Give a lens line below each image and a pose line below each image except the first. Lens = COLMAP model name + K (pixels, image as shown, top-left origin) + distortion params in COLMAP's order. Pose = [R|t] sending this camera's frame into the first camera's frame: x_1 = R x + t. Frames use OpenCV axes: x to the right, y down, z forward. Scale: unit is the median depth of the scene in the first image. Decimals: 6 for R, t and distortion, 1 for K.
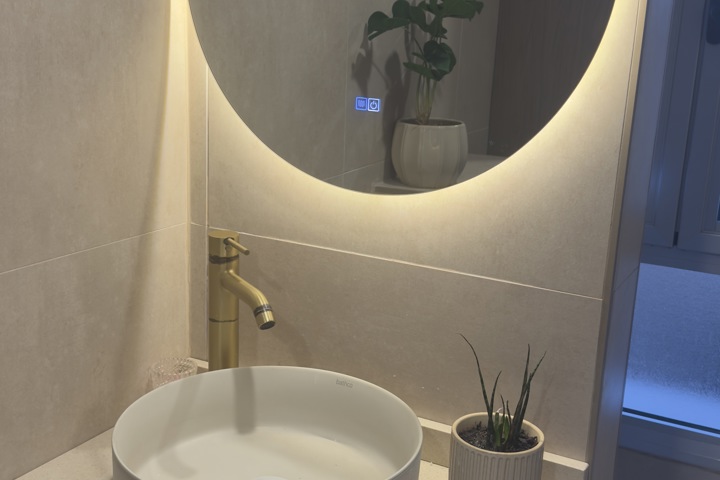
lens RADIAL K [[893.0, 0, 361.0], [0, 893.0, 241.6], [0, 0, 1]] dist [0.118408, 0.000000]
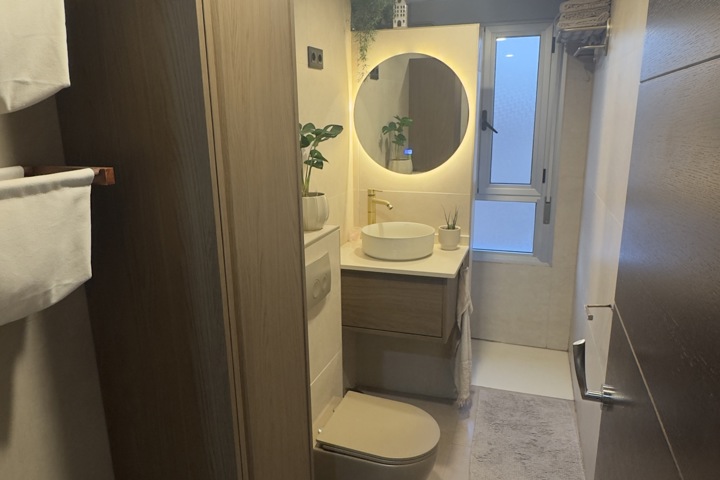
lens RADIAL K [[511.8, 0, 358.5], [0, 511.8, 238.8], [0, 0, 1]] dist [0.005519, -0.003919]
pose [[0.986522, -0.086196, 0.139086, -0.512598], [0.087736, 0.996131, -0.004973, 0.203012], [-0.138119, 0.017108, 0.990268, -1.095560]]
